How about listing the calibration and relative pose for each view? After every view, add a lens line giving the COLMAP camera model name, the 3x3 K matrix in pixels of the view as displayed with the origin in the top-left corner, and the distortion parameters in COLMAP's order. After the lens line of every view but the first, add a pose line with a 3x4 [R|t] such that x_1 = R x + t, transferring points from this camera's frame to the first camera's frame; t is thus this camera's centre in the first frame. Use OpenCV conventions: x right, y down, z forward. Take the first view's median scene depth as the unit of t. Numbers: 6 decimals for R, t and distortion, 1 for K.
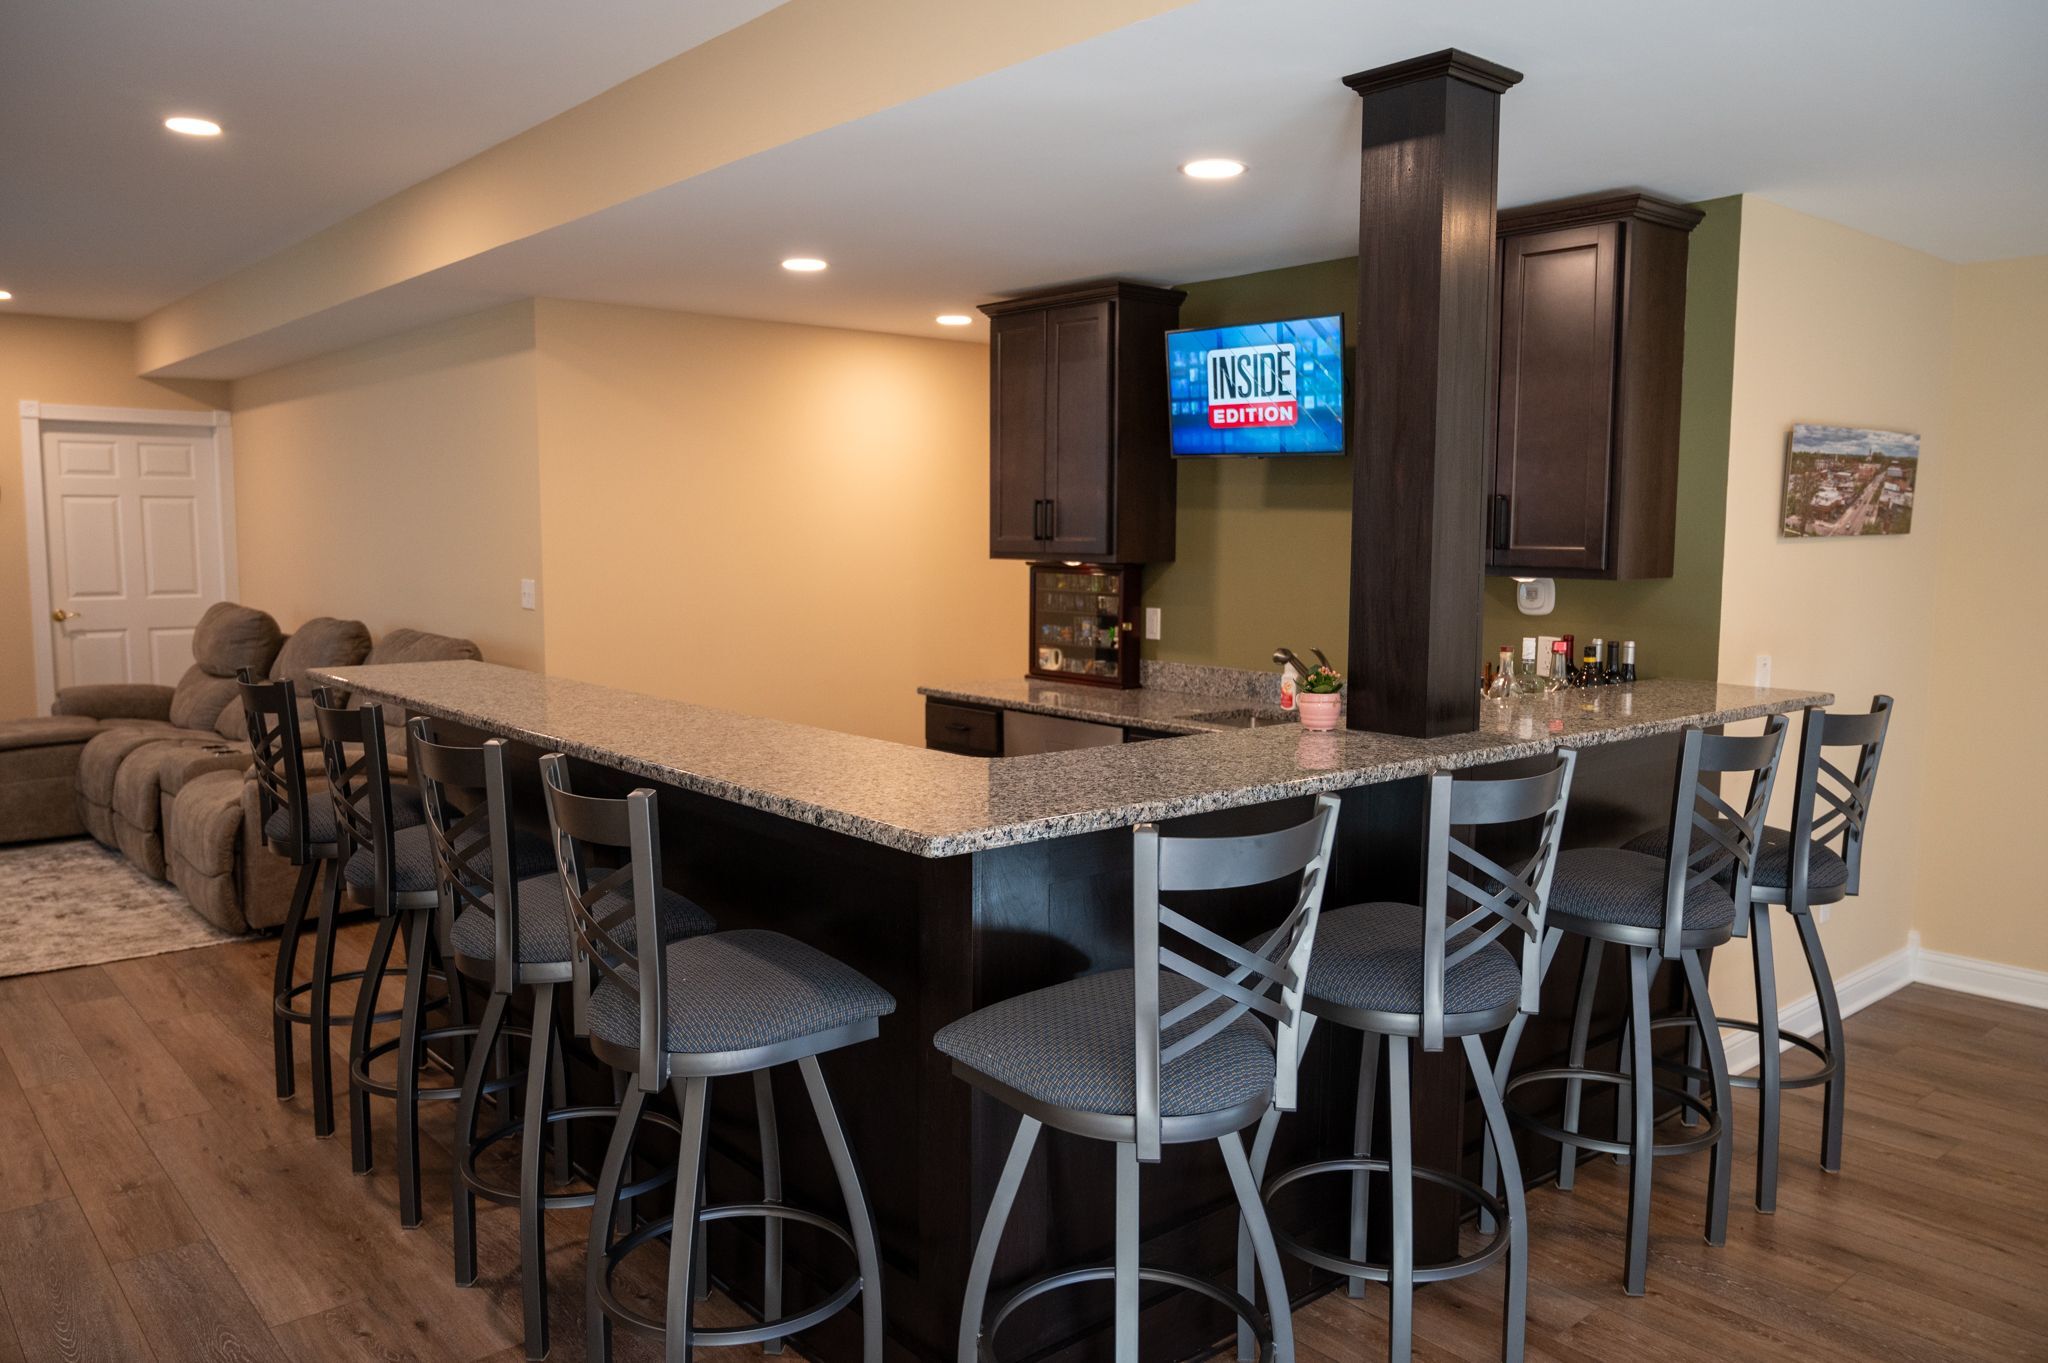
lens RADIAL K [[1499.9, 0, 1024.4], [0, 1499.9, 671.9], [0, 0, 1]] dist [-0.010009, -0.001088]
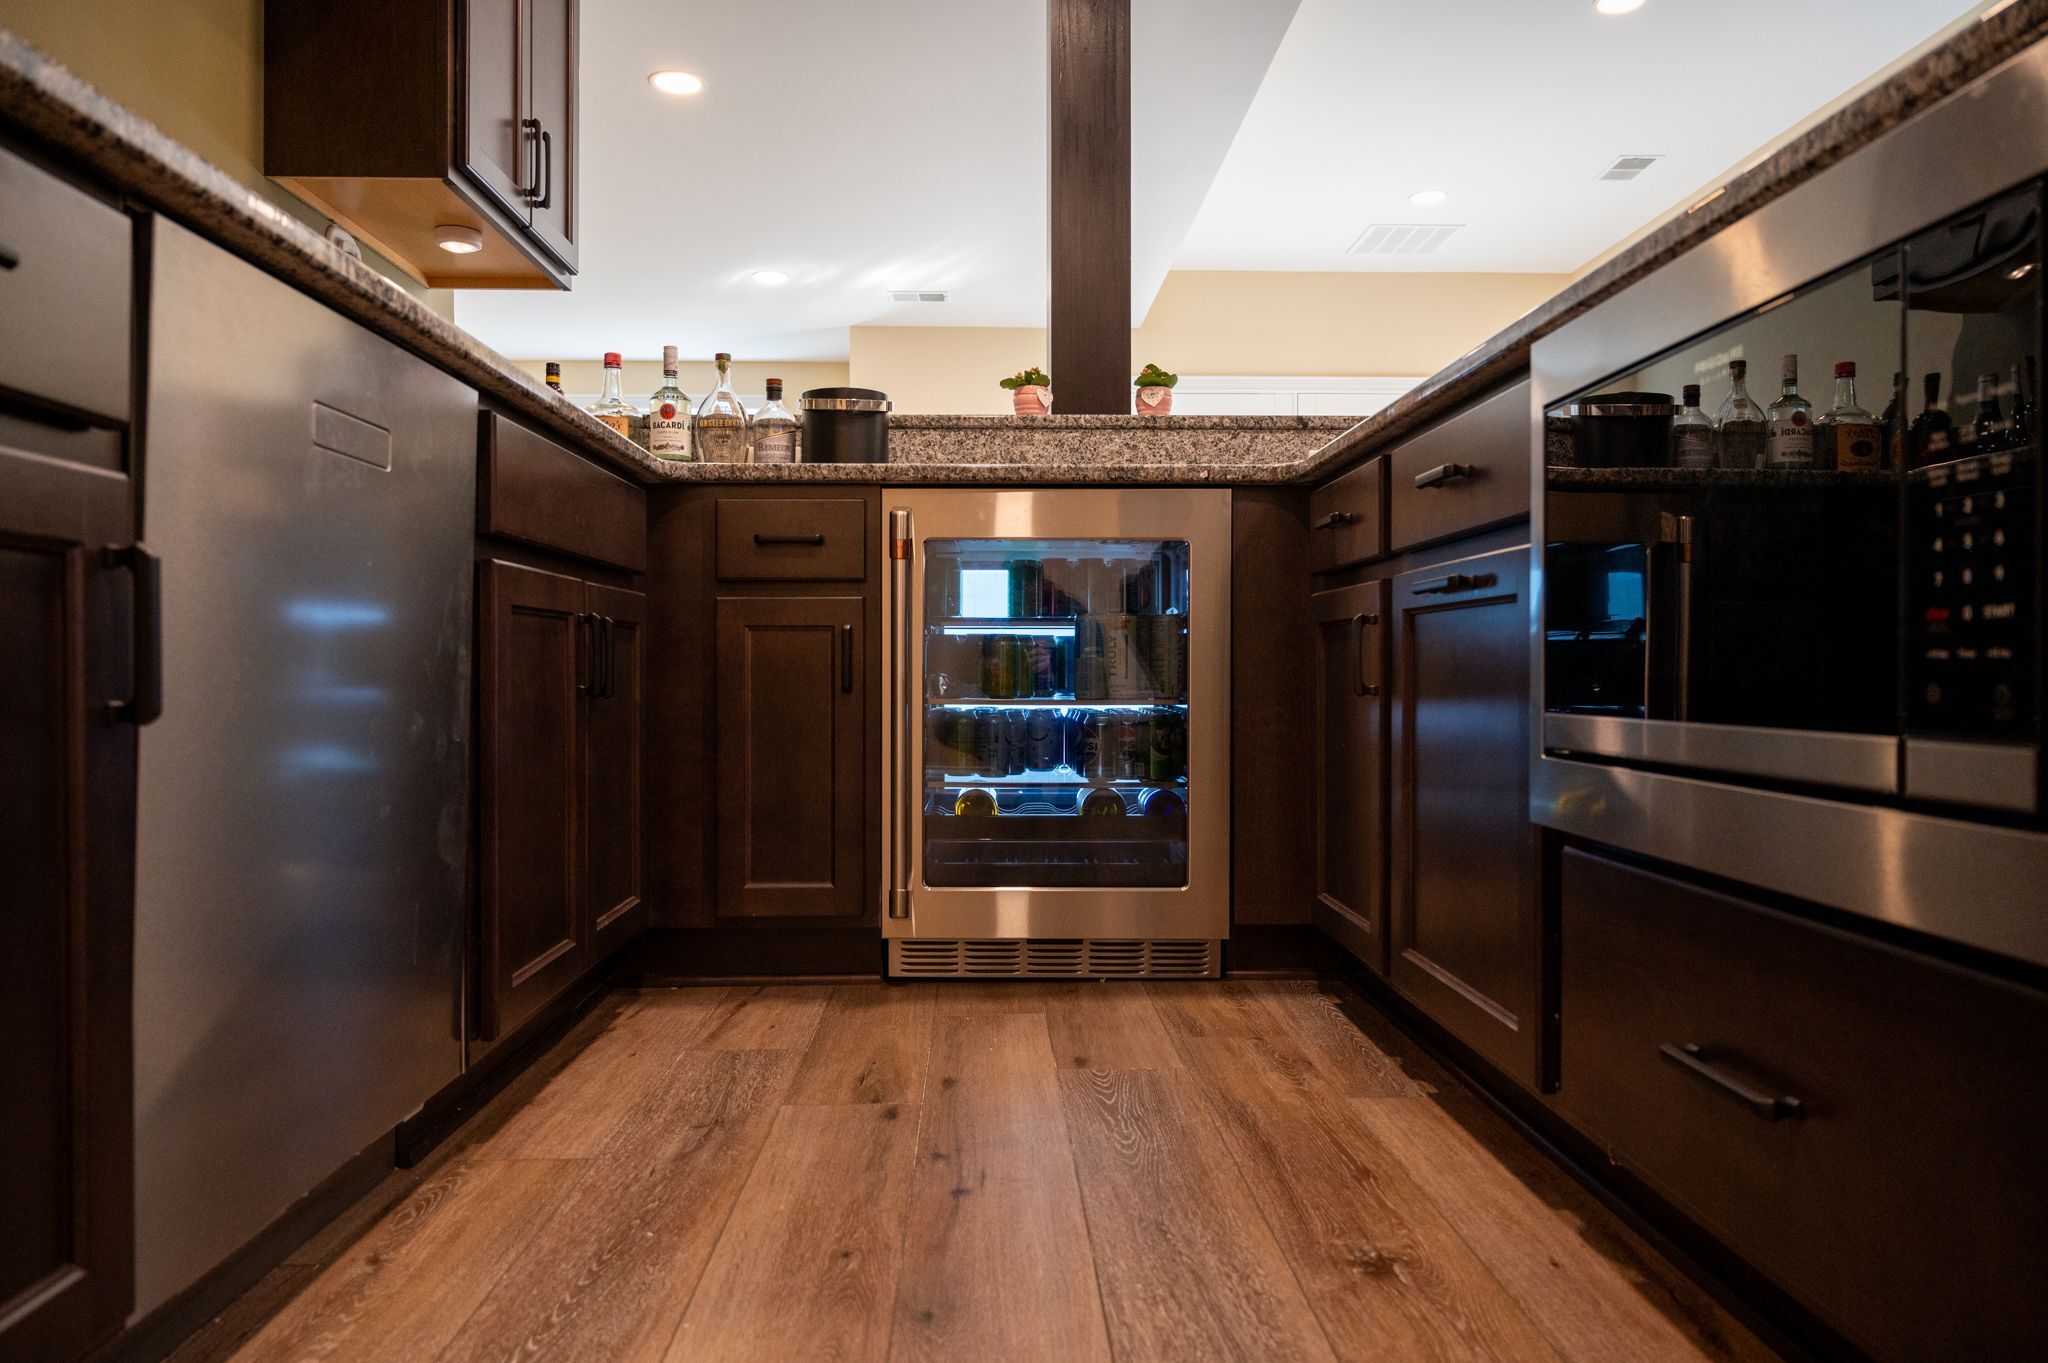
lens RADIAL K [[1379.4, 0, 1019.8], [0, 1379.4, 672.1], [0, 0, 1]] dist [-0.006678, -0.000472]
pose [[-0.777884, -0.009132, 0.628342, -0.242698], [0.055682, 0.994960, 0.083394, 0.085324], [-0.625936, 0.099858, -0.773455, 1.217127]]
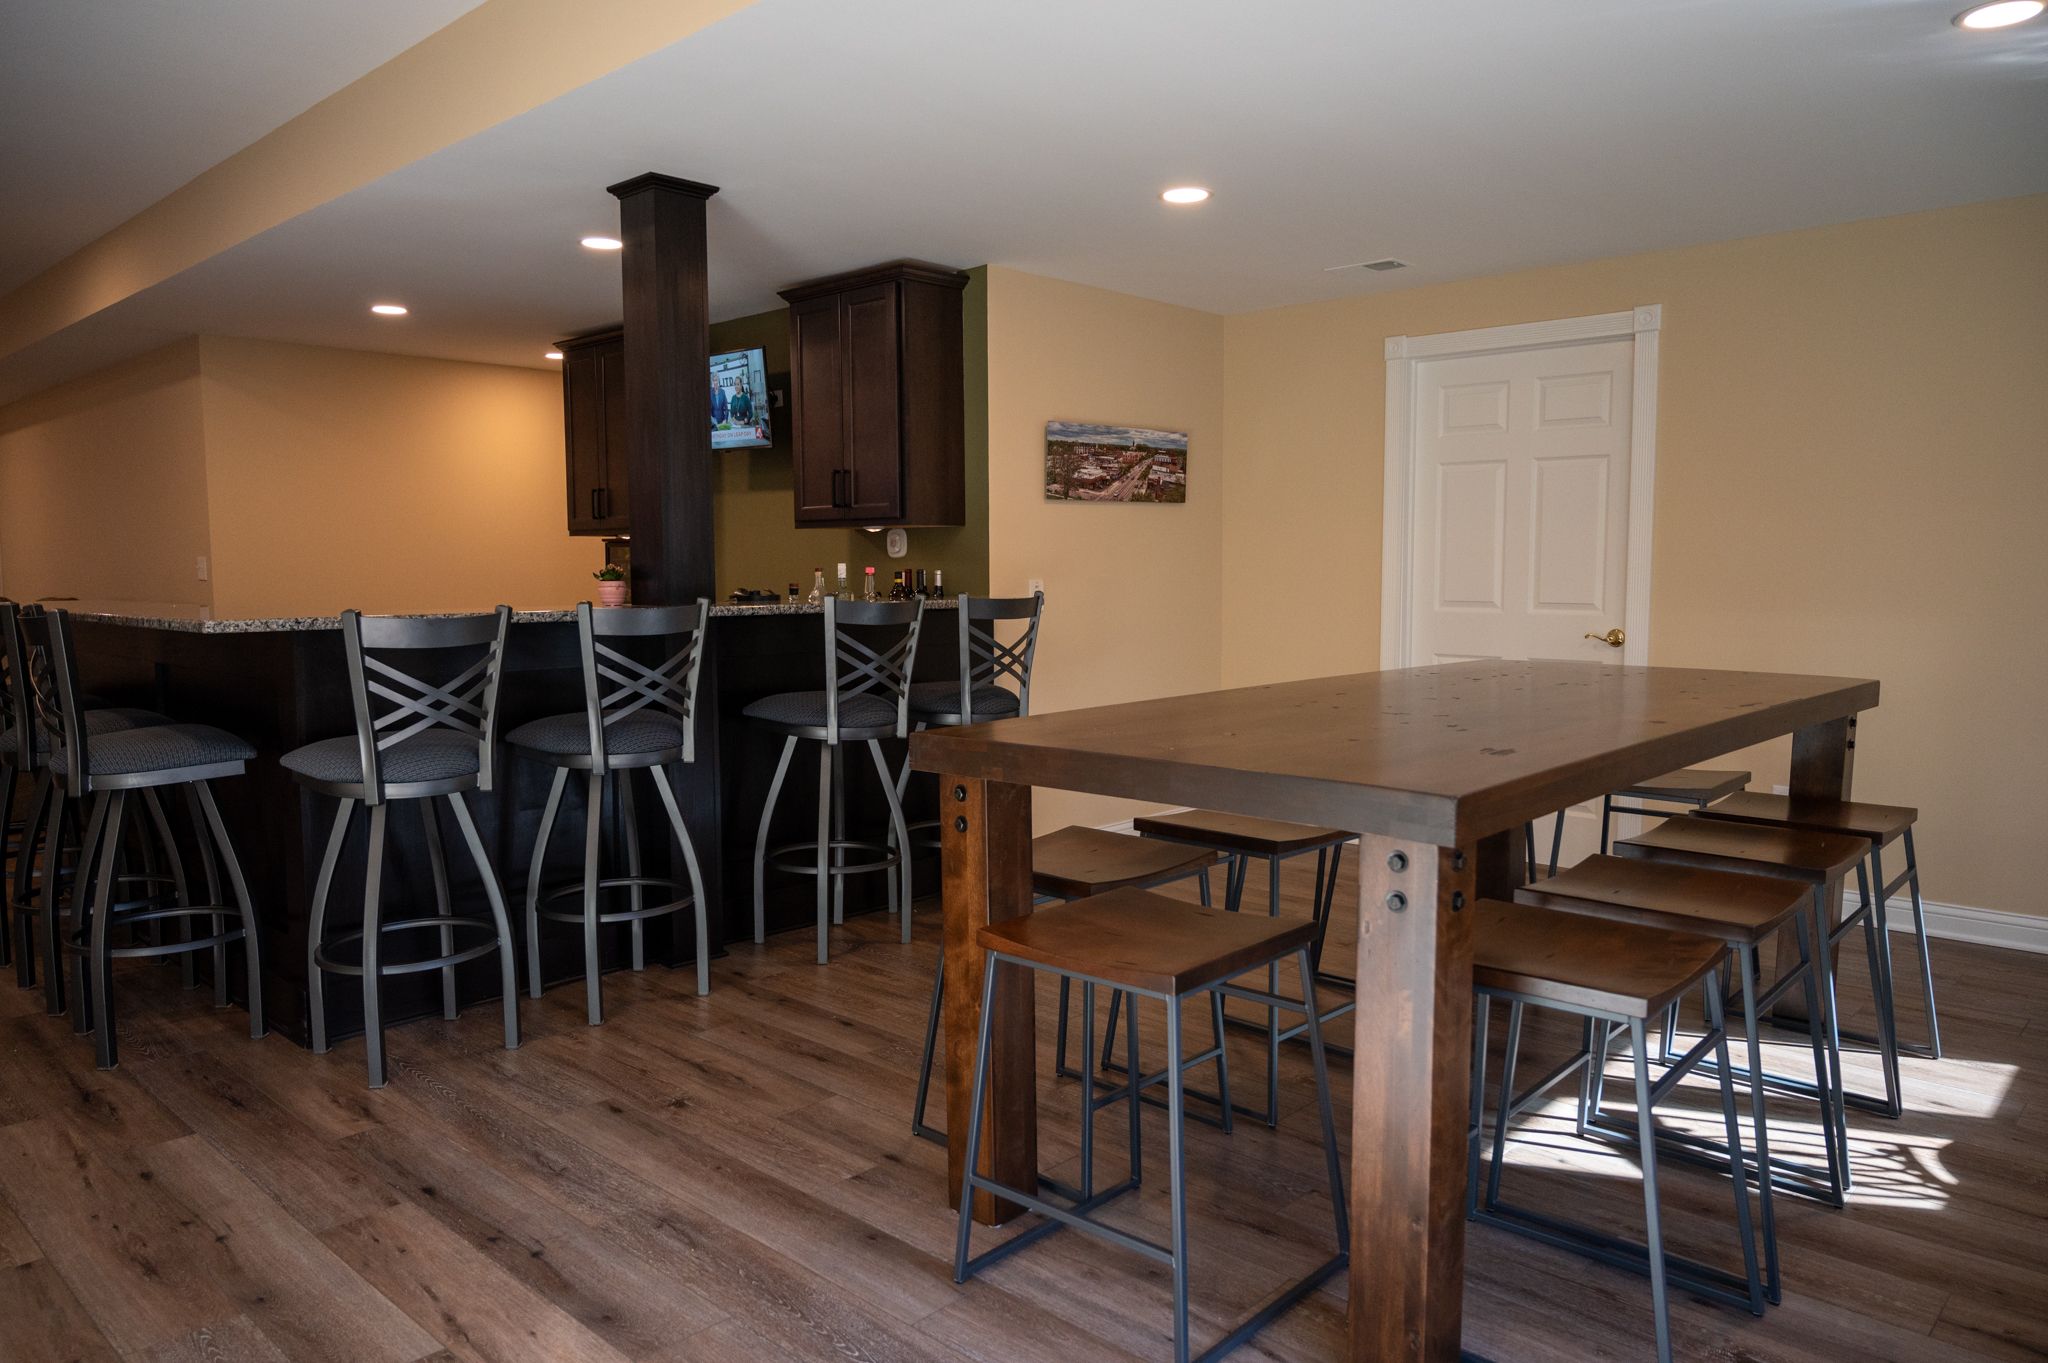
lens RADIAL K [[1379.4, 0, 1019.9], [0, 1379.4, 681.2], [0, 0, 1]] dist [-0.006678, -0.000472]
pose [[0.994603, -0.018341, 0.102119, 0.302531], [0.019621, 0.999741, -0.011545, 0.091107], [-0.101880, 0.013486, 0.994705, -0.295523]]
